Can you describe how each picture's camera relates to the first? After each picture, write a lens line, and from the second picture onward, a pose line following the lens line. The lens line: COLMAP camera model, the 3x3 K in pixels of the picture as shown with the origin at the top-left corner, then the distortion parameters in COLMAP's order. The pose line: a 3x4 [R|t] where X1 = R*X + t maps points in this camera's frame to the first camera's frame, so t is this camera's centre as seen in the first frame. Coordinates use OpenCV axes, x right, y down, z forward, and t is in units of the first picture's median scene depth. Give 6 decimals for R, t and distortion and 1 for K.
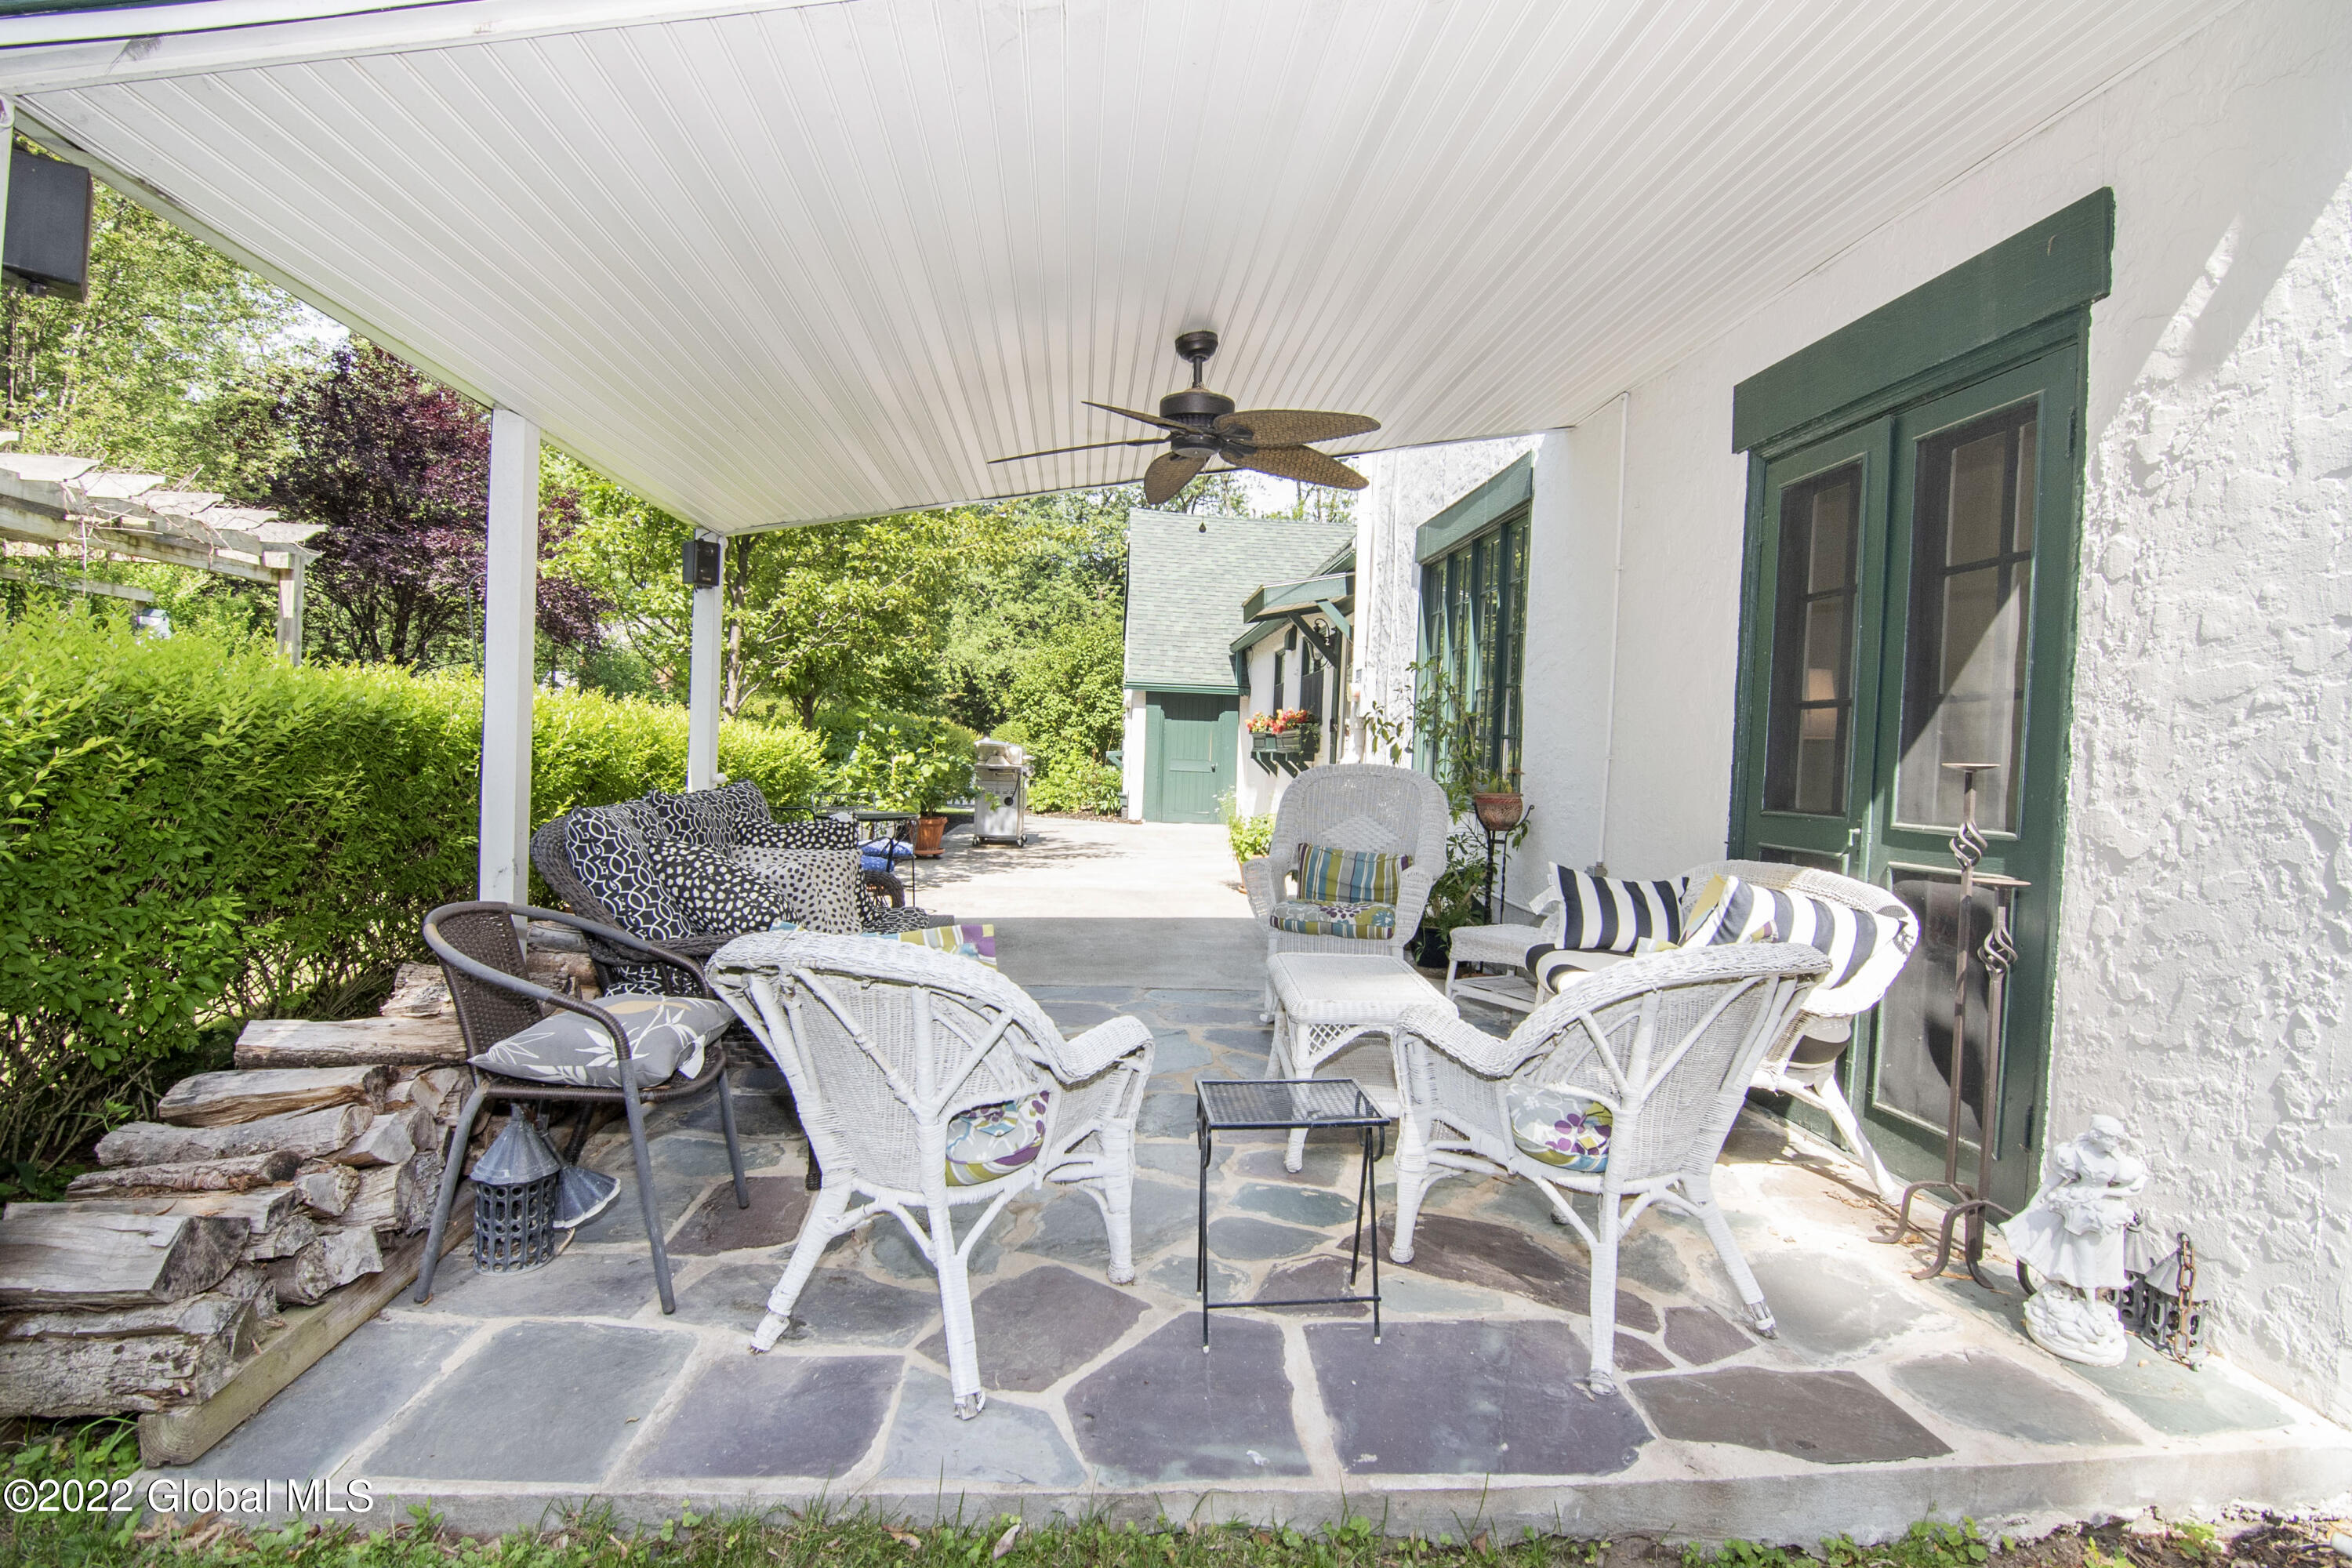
lens RADIAL K [[1131.8, 0, 1176.0], [0, 1131.8, 784.0], [0, 0, 1]] dist [-0.013847, -0.001019]
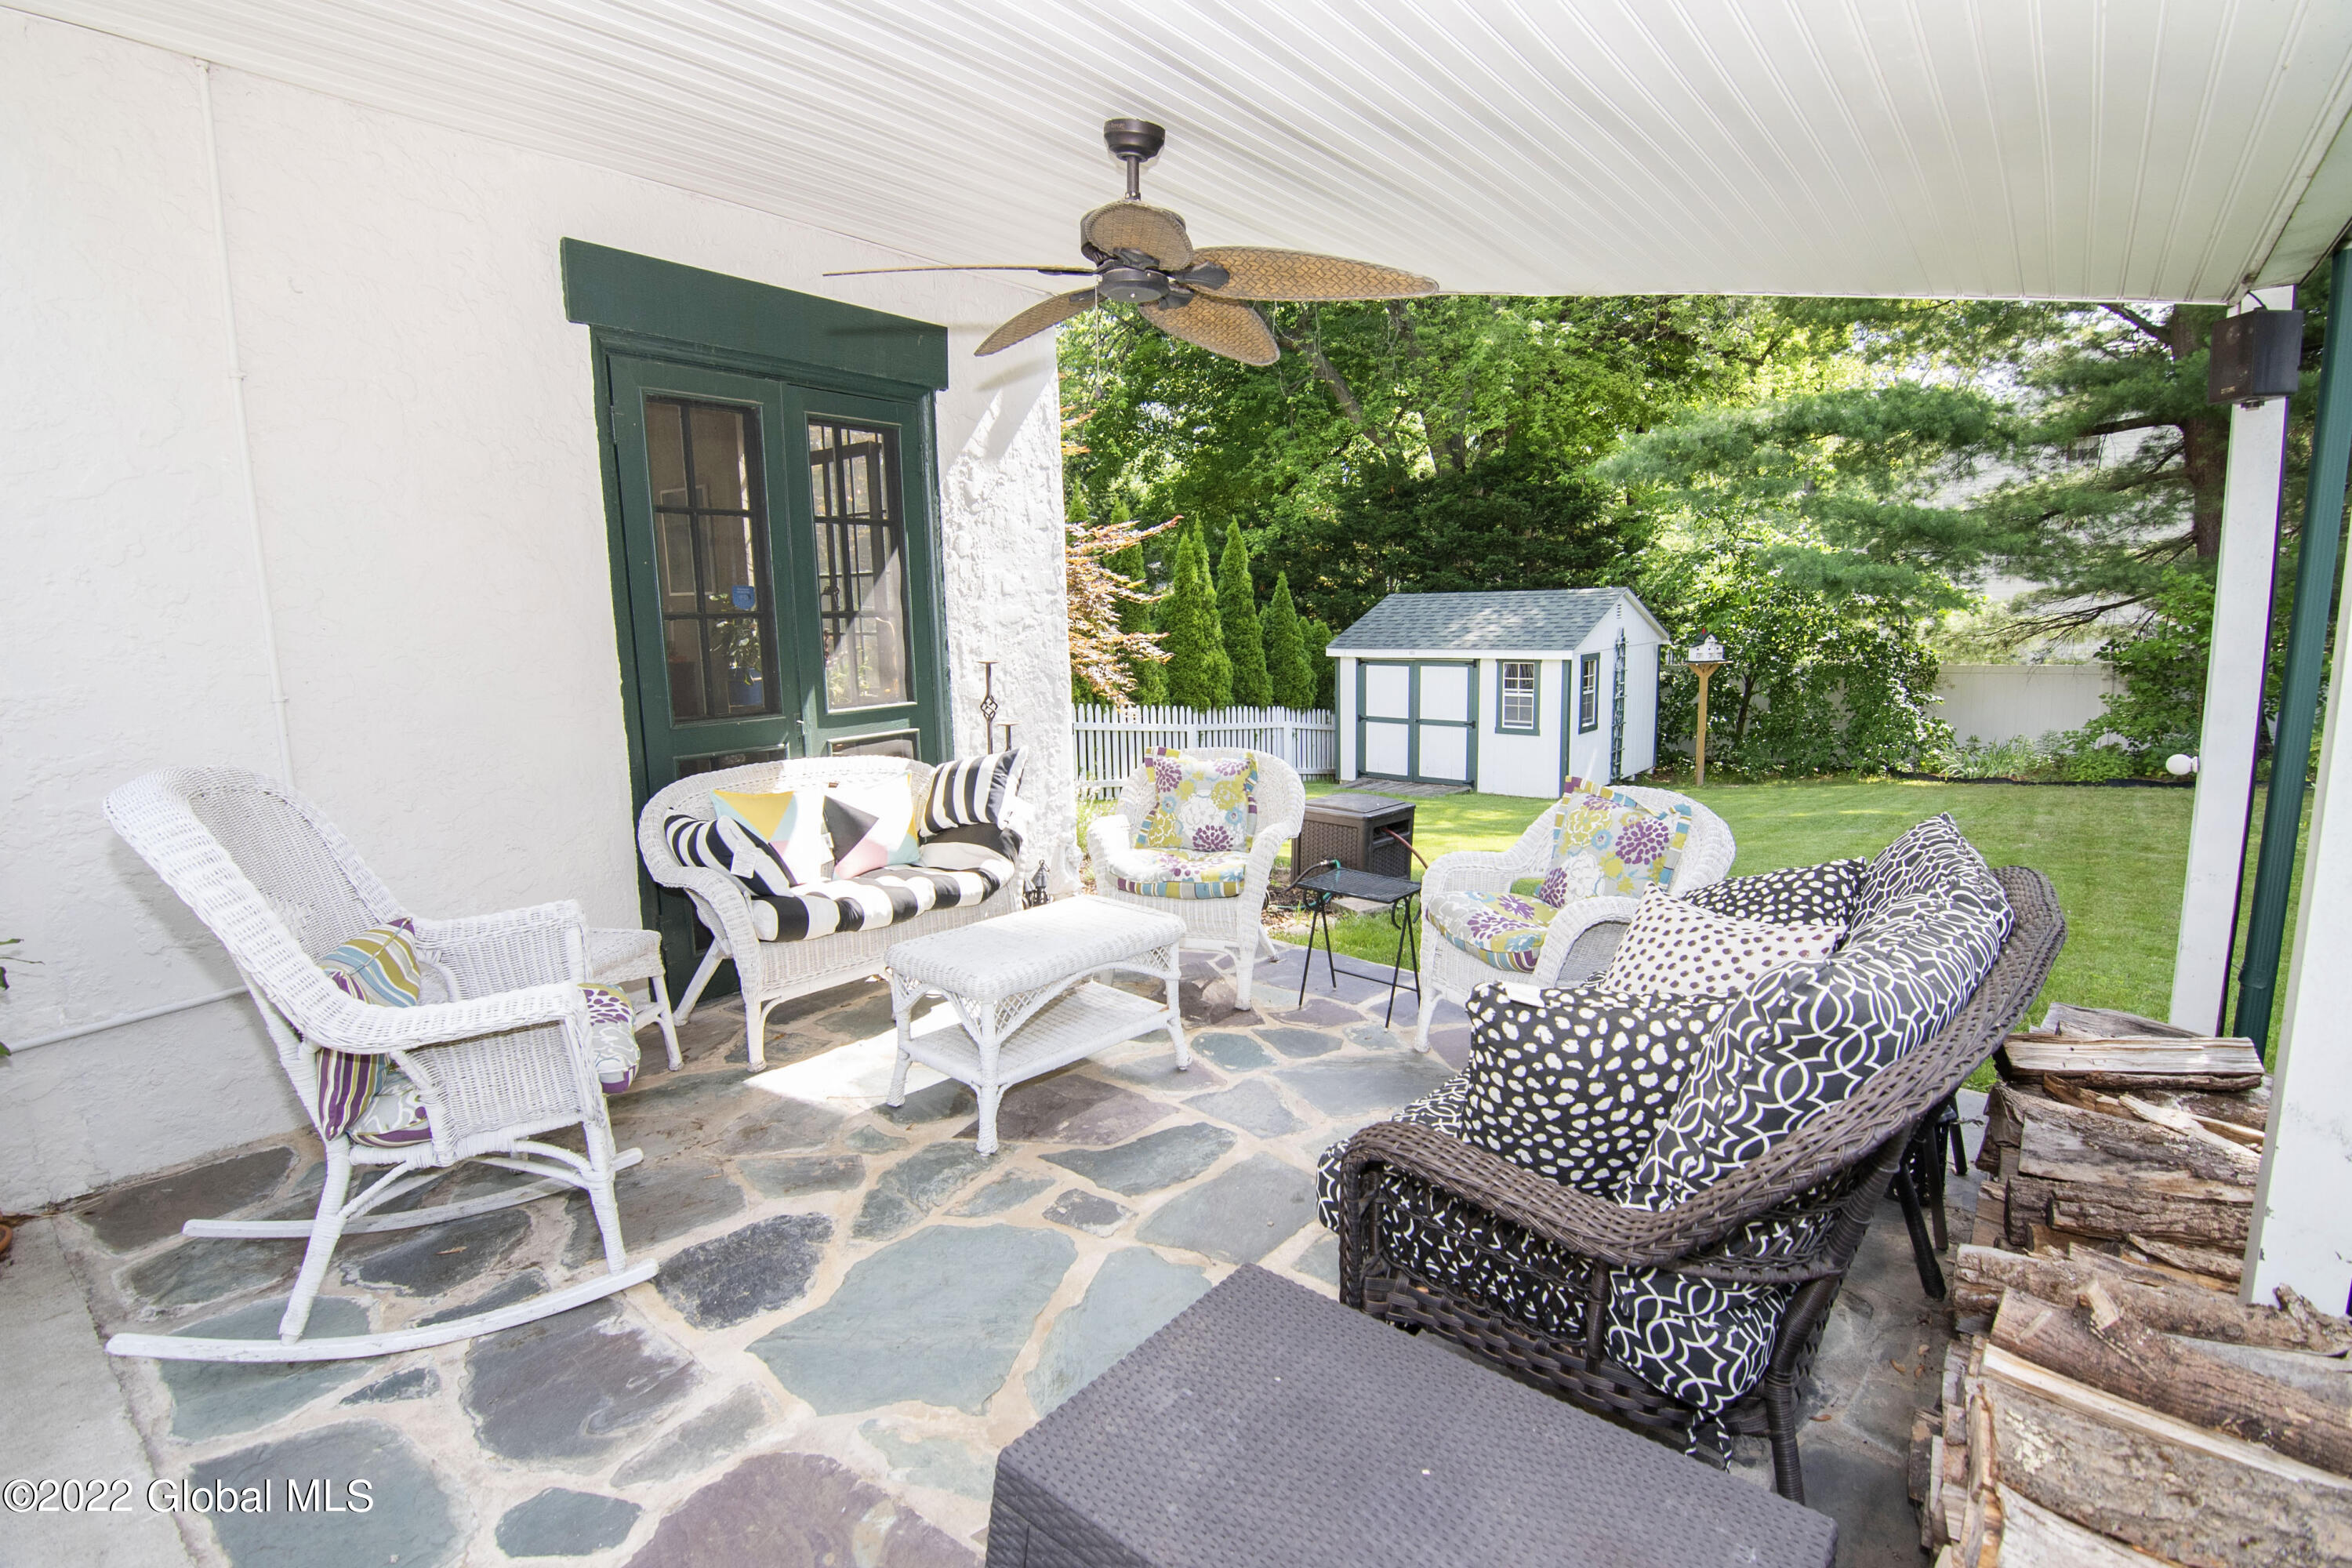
lens RADIAL K [[1131.8, 0, 1176.0], [0, 1131.8, 784.0], [0, 0, 1]] dist [-0.013847, -0.001019]
pose [[-0.723873, -0.134687, 0.676659, -0.720540], [0.008034, 0.979048, 0.203472, -0.186971], [-0.689887, 0.152724, -0.707624, 2.091588]]
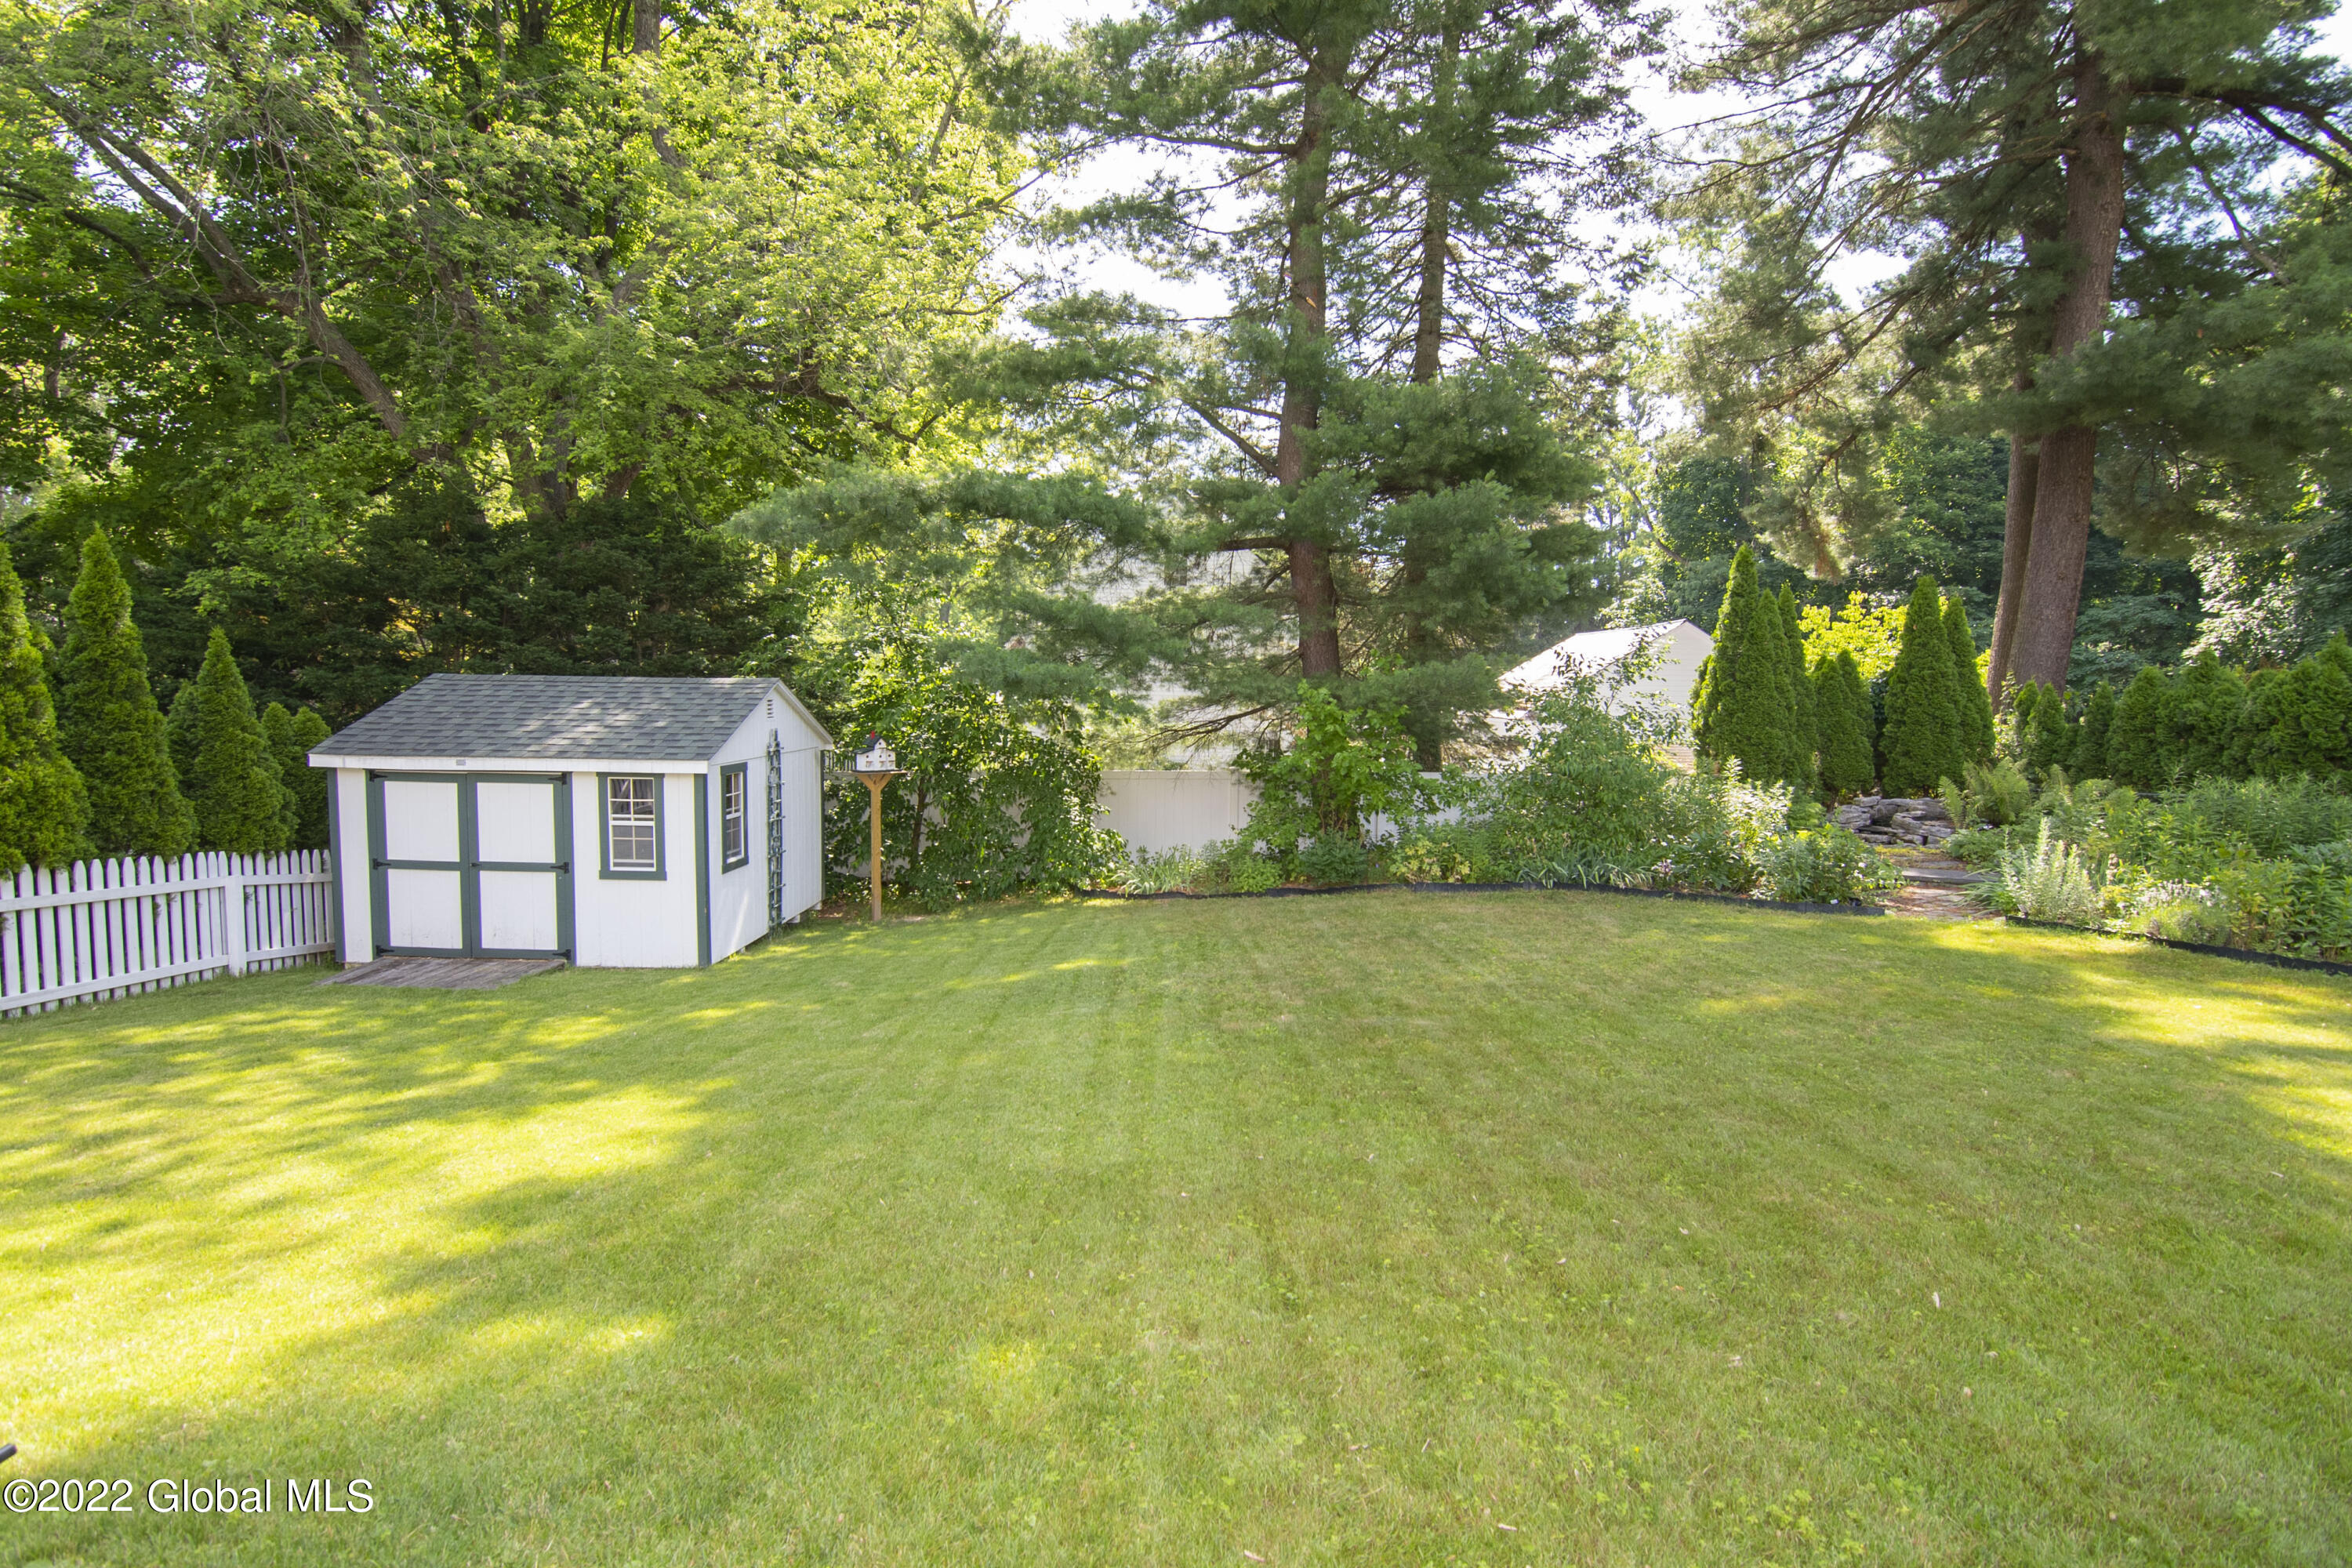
lens RADIAL K [[1131.8, 0, 1176.0], [0, 1131.8, 784.0], [0, 0, 1]] dist [-0.013847, -0.001019]
pose [[-0.996696, -0.065001, 0.048707, -0.441391], [-0.059603, 0.992674, 0.105096, -0.156754], [-0.055182, 0.101846, -0.993269, 1.376386]]
